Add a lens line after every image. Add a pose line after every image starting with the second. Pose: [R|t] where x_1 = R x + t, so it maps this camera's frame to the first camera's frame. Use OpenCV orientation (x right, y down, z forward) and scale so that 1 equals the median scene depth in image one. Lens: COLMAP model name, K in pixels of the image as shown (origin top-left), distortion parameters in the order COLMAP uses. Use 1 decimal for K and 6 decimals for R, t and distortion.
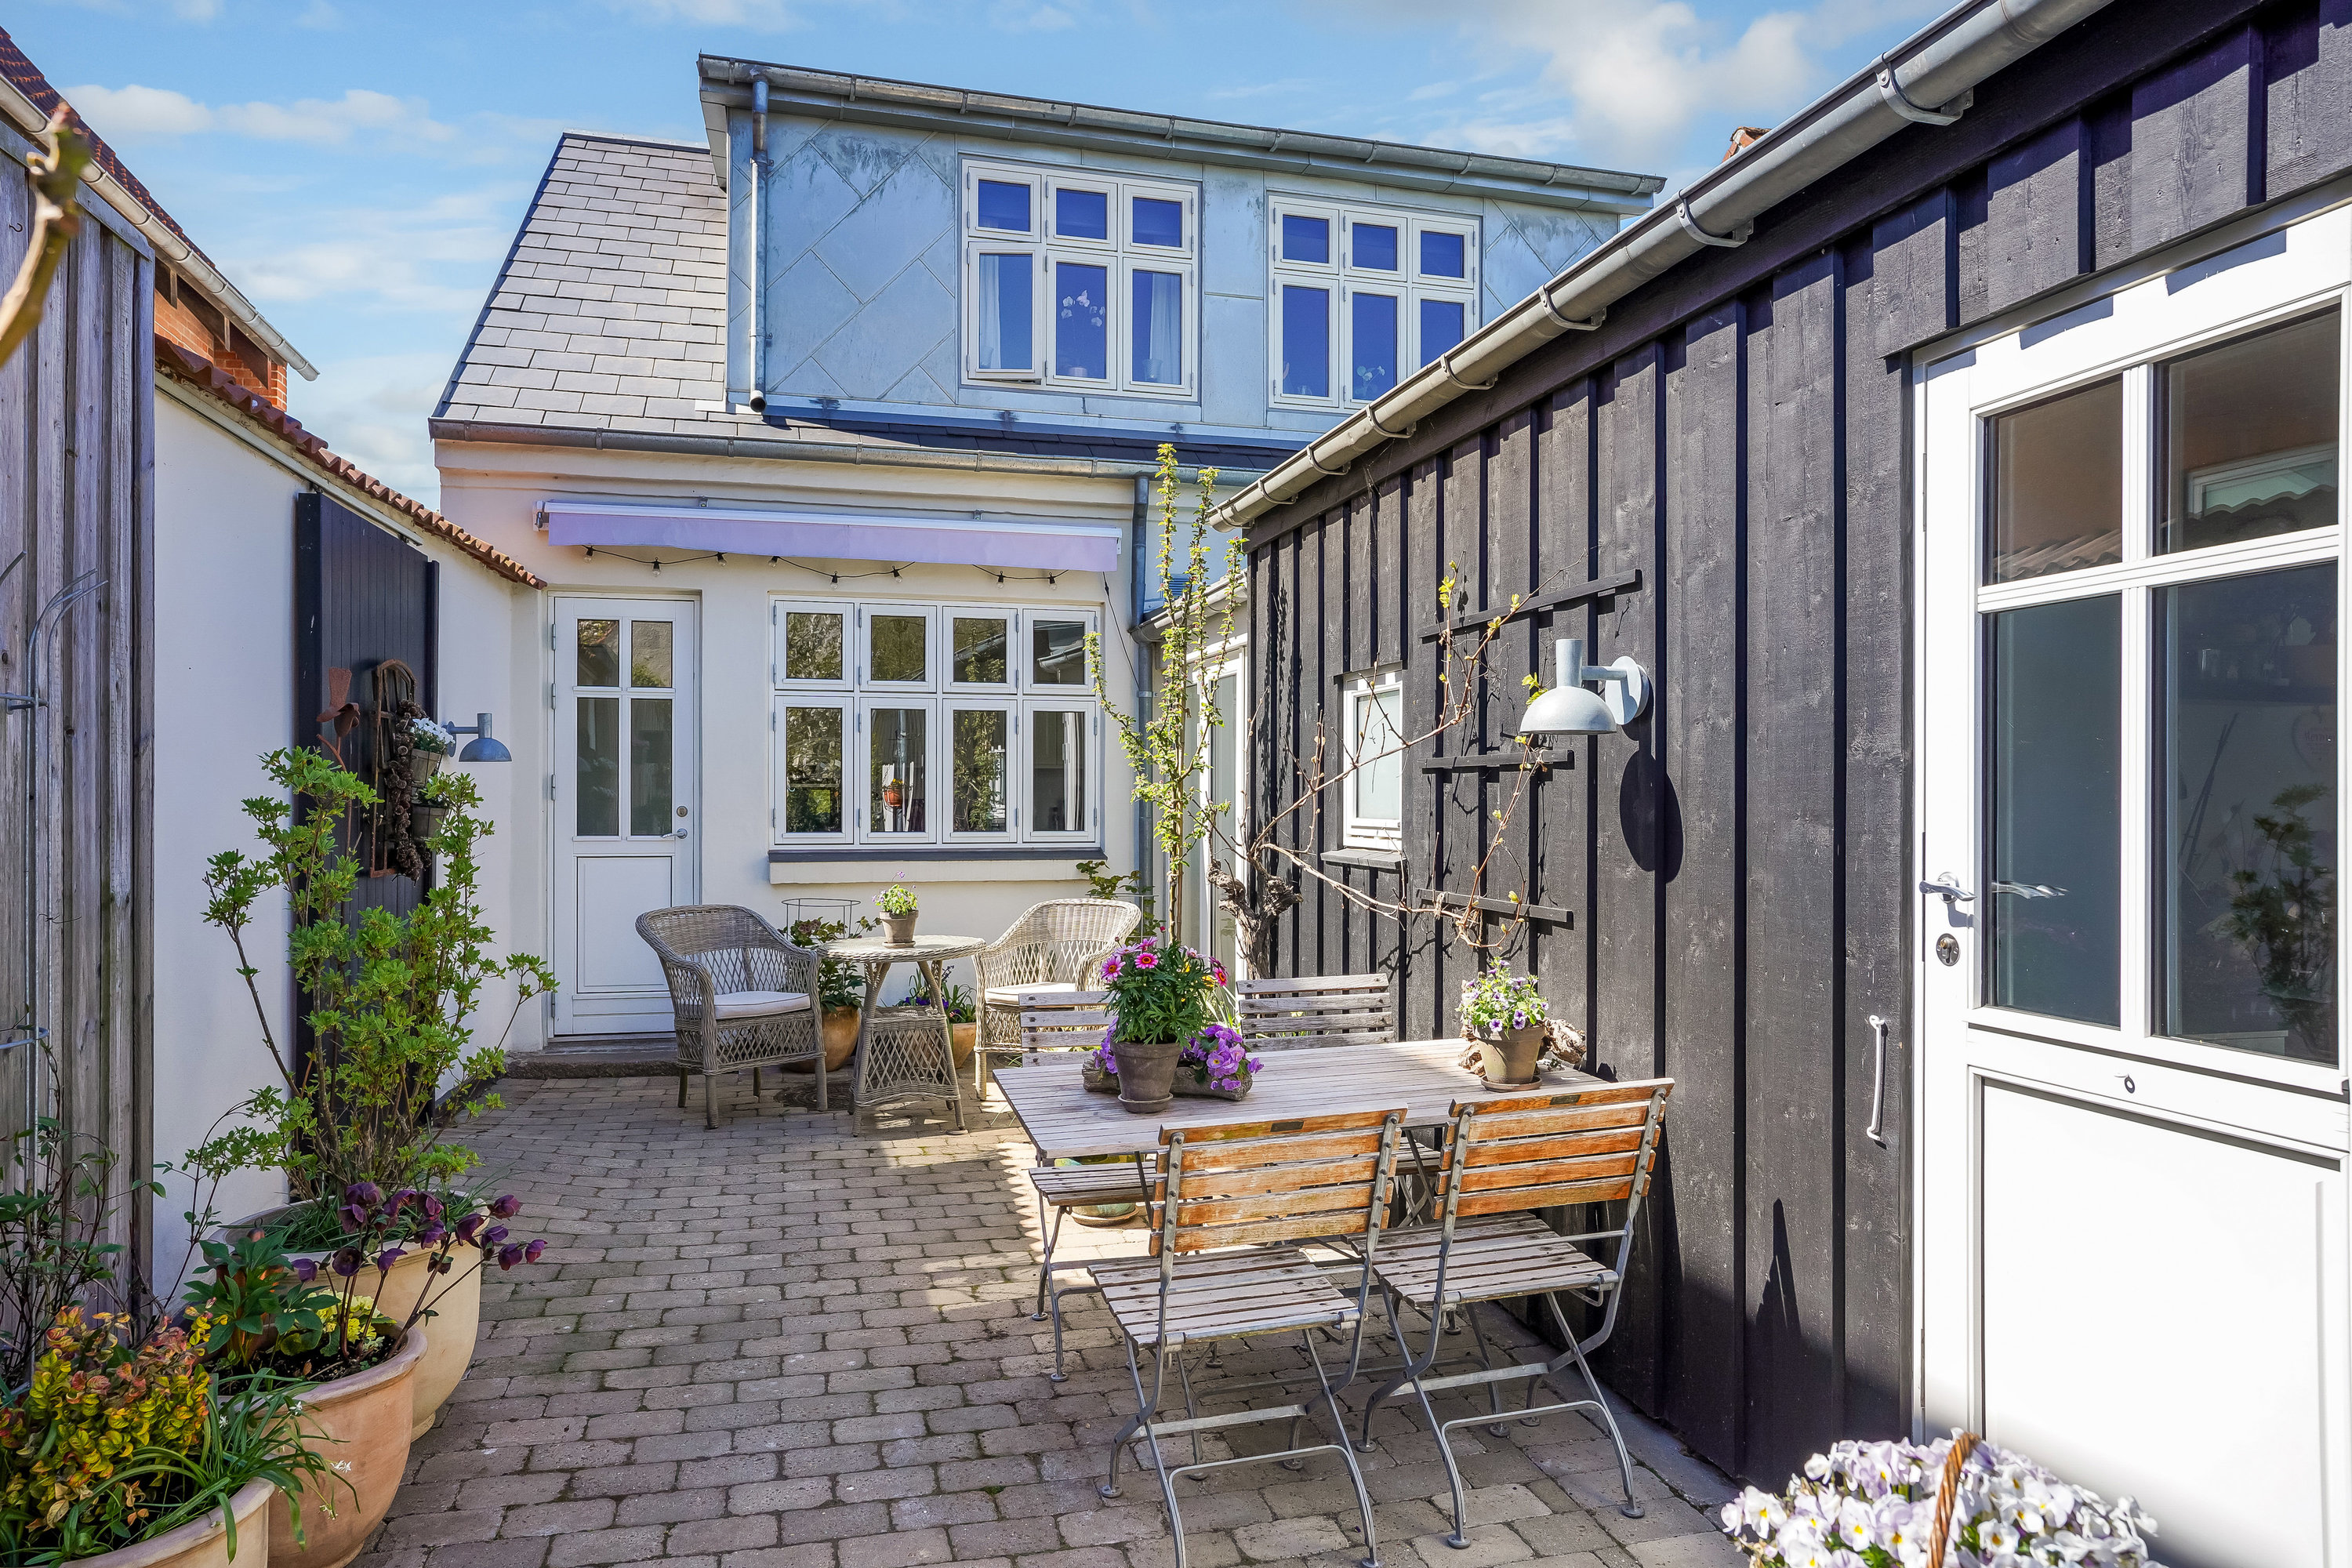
lens RADIAL K [[1507.6, 0, 1167.5], [0, 1507.6, 794.4], [0, 0, 1]] dist [-0.013753, 0.004262]
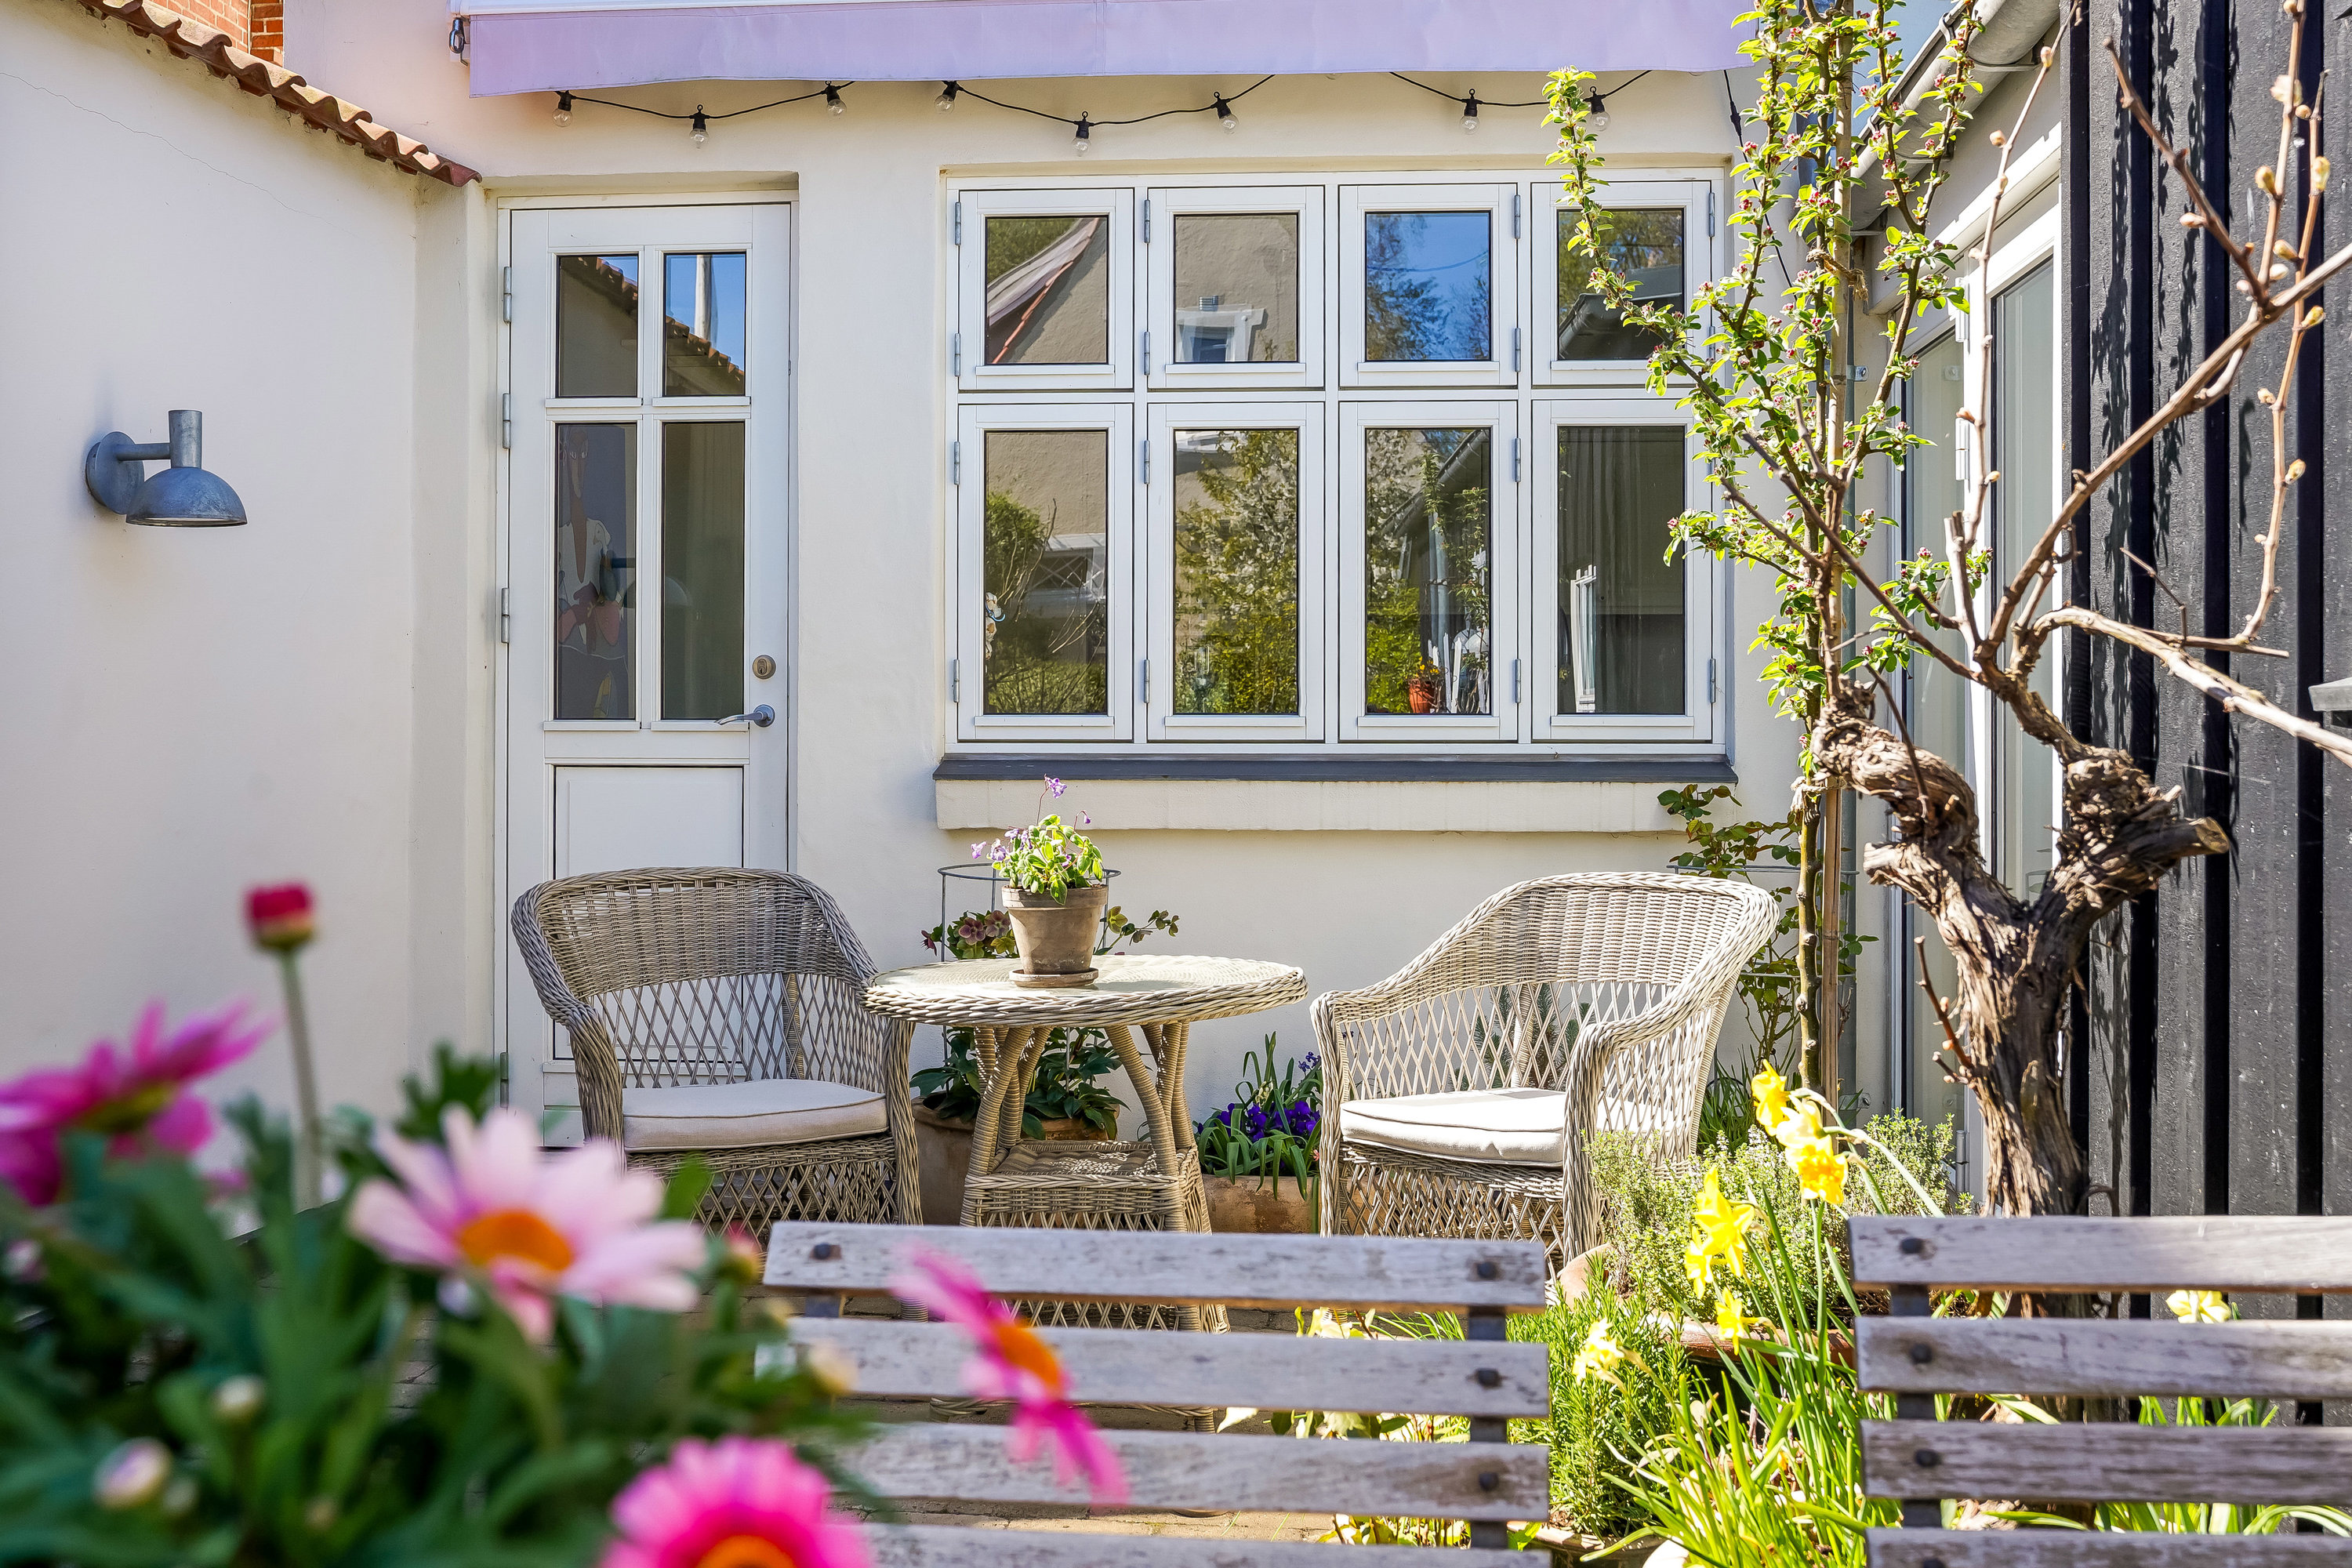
lens RADIAL K [[2363.3, 0, 1186.0], [0, 2363.3, 722.1], [0, 0, 1]] dist [-0.028103, 0.000000]
pose [[0.940269, -0.003099, -0.340418, 0.043504], [0.000591, 0.999972, -0.007471, 0.037531], [0.340431, 0.006824, 0.940245, 0.424384]]
